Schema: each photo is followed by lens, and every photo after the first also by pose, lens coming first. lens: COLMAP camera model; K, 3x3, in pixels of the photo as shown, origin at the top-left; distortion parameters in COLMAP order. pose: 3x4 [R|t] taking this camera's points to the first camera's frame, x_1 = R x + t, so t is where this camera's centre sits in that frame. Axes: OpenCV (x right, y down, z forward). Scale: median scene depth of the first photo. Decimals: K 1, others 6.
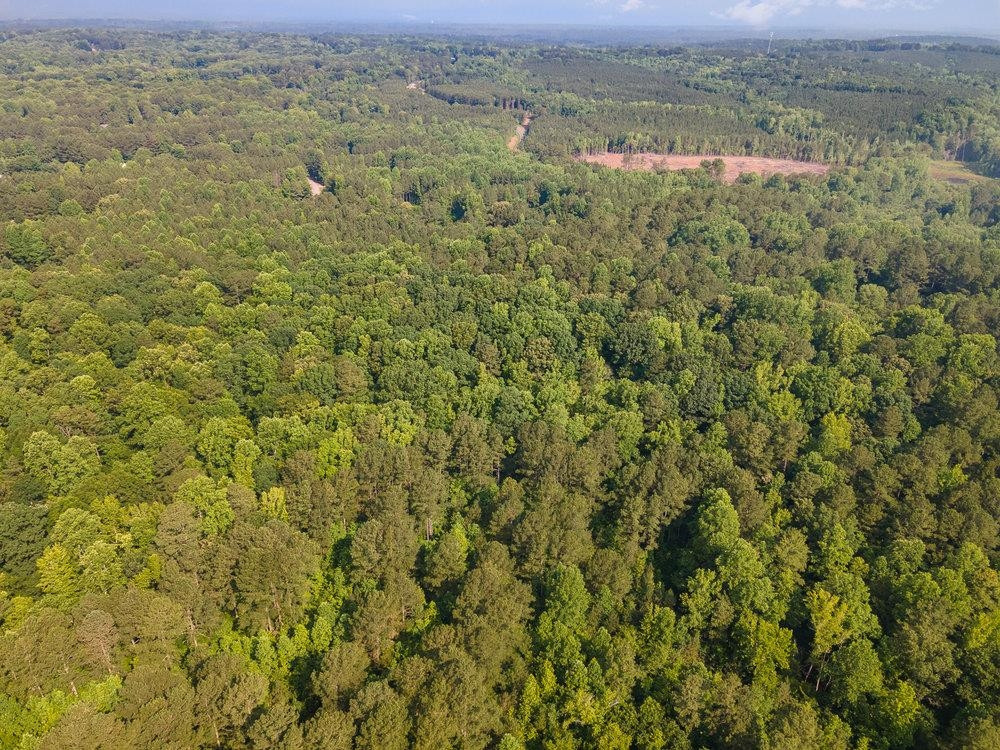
lens RADIAL K [[729.9, 0, 500.0], [0, 729.9, 375.0], [0, 0, 1]] dist [0.034223, 0.053526]
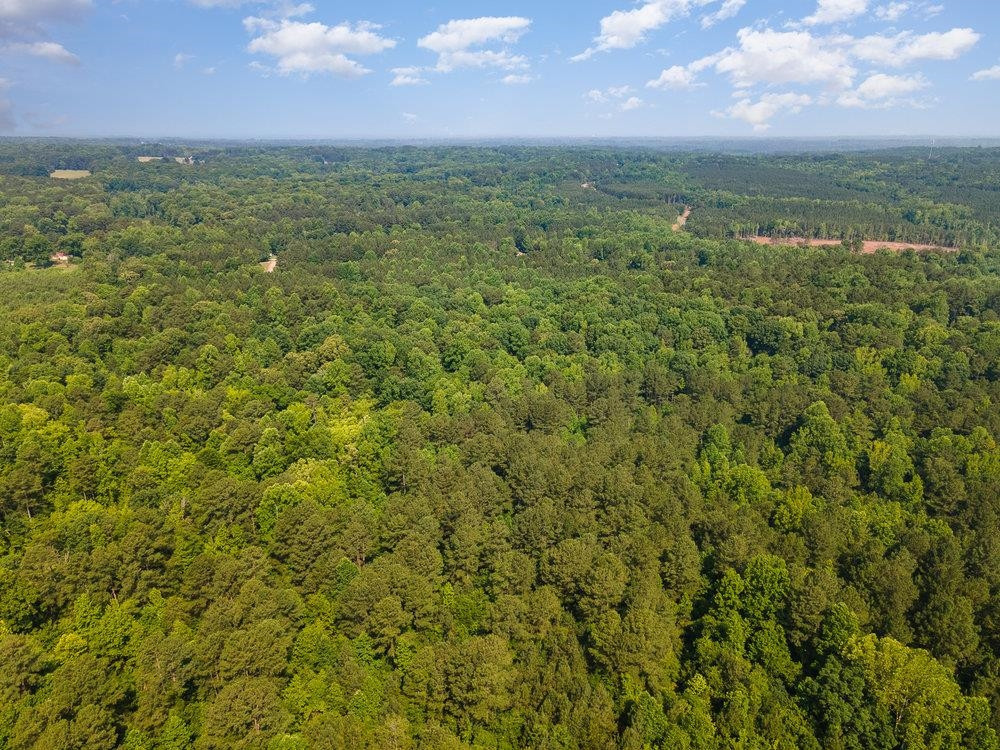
lens RADIAL K [[729.9, 0, 500.0], [0, 729.9, 375.0], [0, 0, 1]] dist [0.034223, 0.053526]
pose [[0.980168, 0.056097, -0.190061, -0.024729], [-0.080571, 0.989056, -0.123595, 0.108442], [0.181048, 0.136457, 0.973962, -0.213518]]
